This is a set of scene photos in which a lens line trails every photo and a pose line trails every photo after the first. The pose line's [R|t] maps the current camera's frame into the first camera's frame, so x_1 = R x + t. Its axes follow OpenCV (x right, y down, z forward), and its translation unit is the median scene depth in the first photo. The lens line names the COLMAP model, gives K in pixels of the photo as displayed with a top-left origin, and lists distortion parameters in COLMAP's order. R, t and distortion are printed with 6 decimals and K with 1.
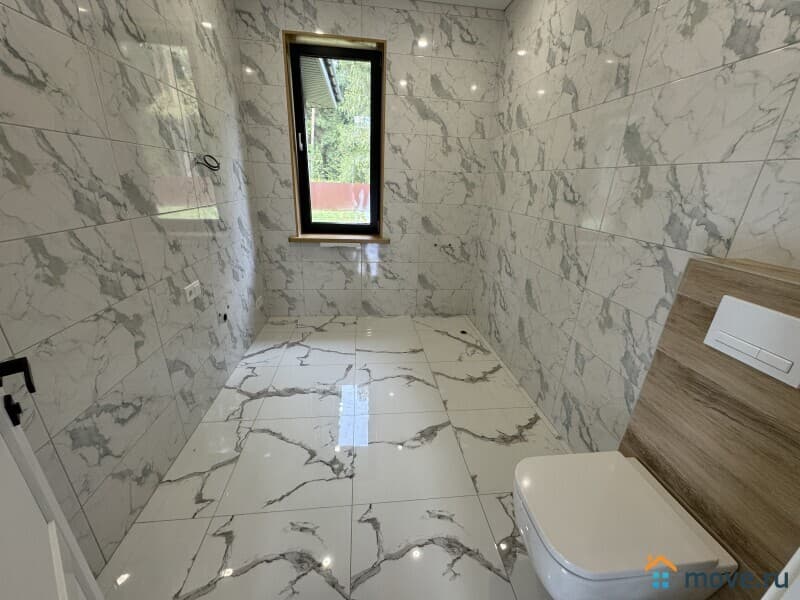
lens RADIAL K [[319.1, 0, 399.3], [0, 319.1, 299.9], [0, 0, 1]] dist [0.001510, 0.000553]
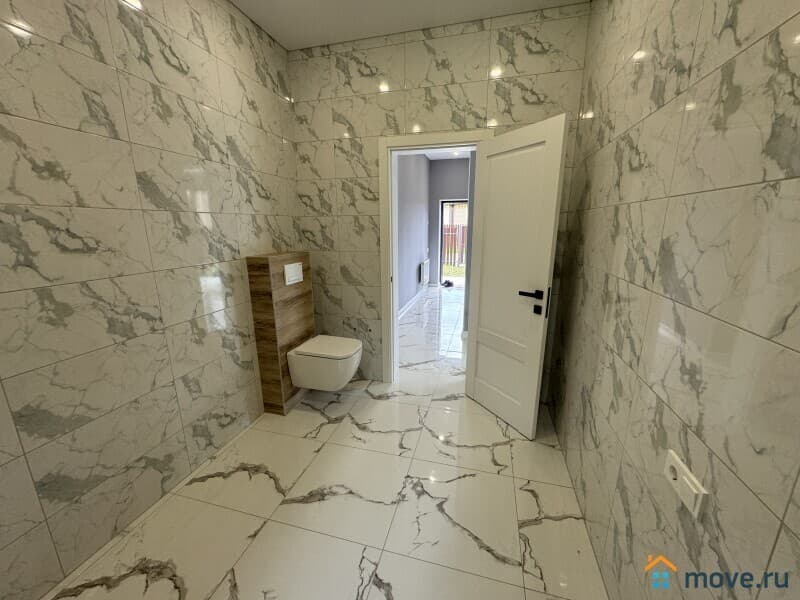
lens RADIAL K [[319.1, 0, 400.8], [0, 319.1, 300.2], [0, 0, 1]] dist [0.001510, 0.000553]
pose [[-0.929006, -0.119091, 0.350377, -0.423321], [0.099171, 0.832054, 0.545758, -0.569184], [-0.356528, 0.541760, -0.761173, 1.435339]]
